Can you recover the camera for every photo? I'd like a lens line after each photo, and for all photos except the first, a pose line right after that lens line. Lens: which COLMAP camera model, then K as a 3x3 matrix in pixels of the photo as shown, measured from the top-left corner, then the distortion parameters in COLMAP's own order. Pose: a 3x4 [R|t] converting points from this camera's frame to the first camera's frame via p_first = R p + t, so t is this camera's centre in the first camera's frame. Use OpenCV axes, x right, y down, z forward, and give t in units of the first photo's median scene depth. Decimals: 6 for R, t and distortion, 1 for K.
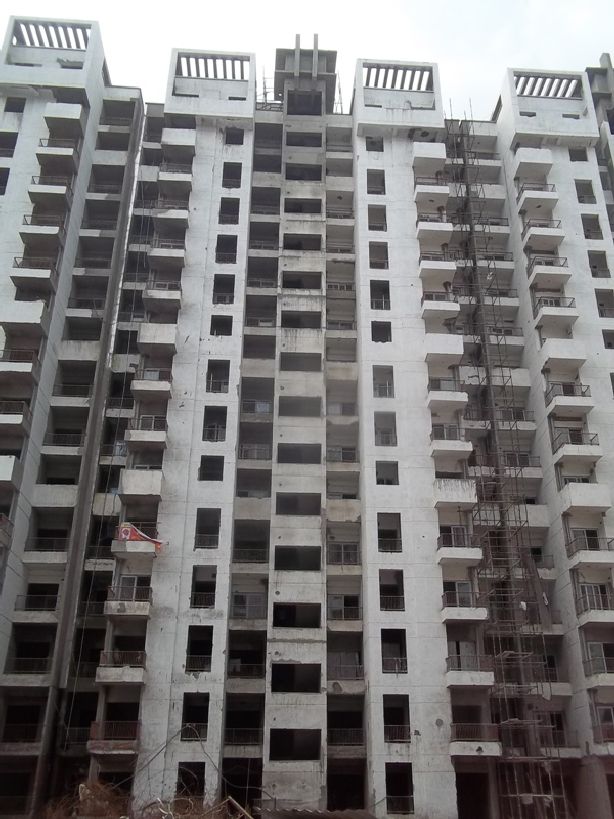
lens RADIAL K [[768.6, 0, 309.4], [0, 768.6, 402.9], [0, 0, 1]] dist [0.021503, 0.000000]
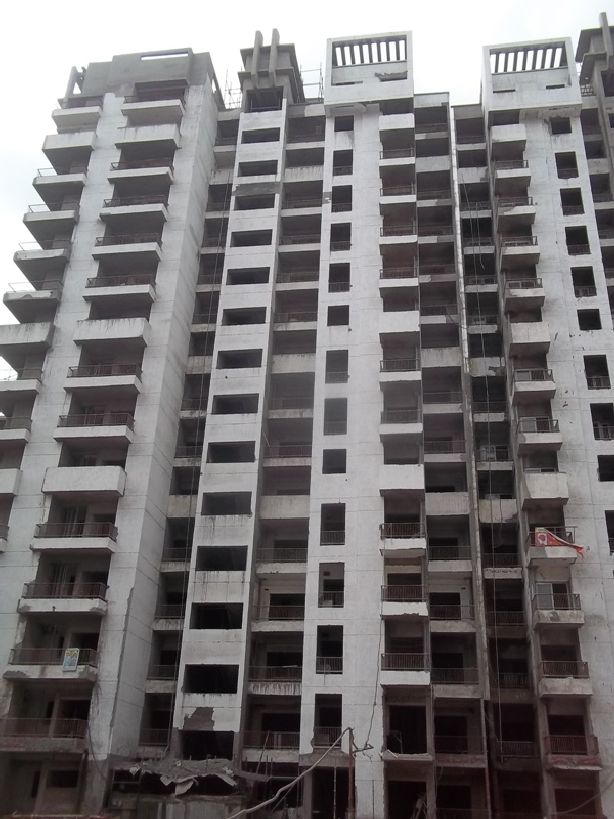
lens RADIAL K [[768.6, 0, 312.4], [0, 768.6, 404.3], [0, 0, 1]] dist [0.021503, 0.000000]
pose [[0.980939, -0.065154, -0.183066, -0.285626], [0.062380, 0.997834, -0.020882, 0.002941], [0.184030, 0.009064, 0.982879, -0.003170]]
